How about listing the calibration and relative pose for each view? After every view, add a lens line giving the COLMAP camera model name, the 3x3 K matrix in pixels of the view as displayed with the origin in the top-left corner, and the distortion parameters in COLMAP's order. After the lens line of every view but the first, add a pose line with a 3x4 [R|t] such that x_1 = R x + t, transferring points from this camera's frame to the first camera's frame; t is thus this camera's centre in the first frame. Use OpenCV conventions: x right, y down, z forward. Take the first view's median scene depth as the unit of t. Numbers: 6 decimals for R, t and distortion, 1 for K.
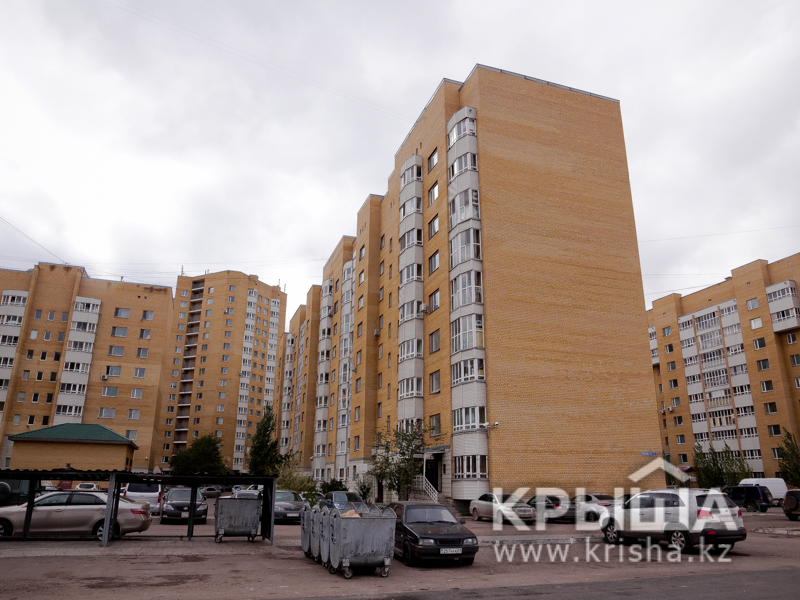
lens RADIAL K [[583.6, 0, 400.0], [0, 583.6, 300.0], [0, 0, 1]] dist [-0.080282, 0.053029]
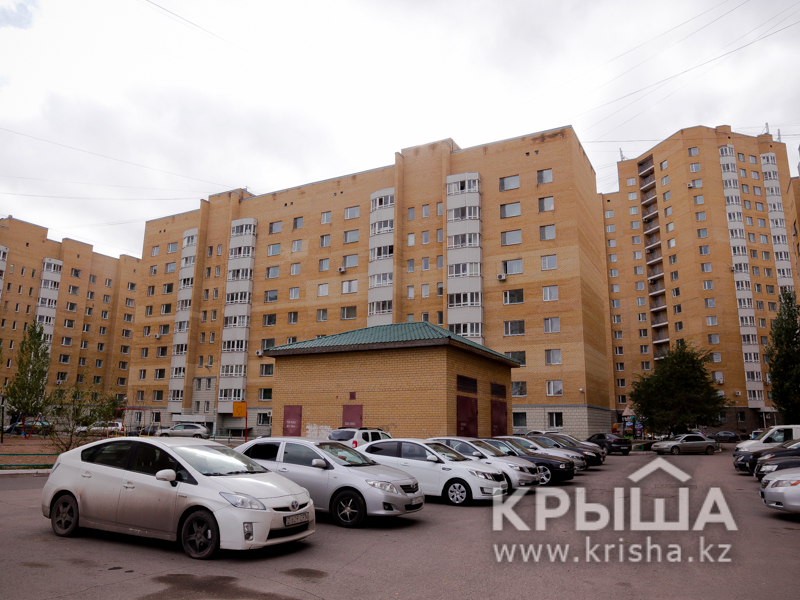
lens RADIAL K [[583.6, 0, 400.0], [0, 583.6, 300.0], [0, 0, 1]] dist [-0.080282, 0.053029]
pose [[0.674906, -0.157874, -0.720818, -0.067818], [0.219675, 0.975540, -0.007980, 0.090483], [0.704447, -0.152960, 0.693079, 0.280415]]
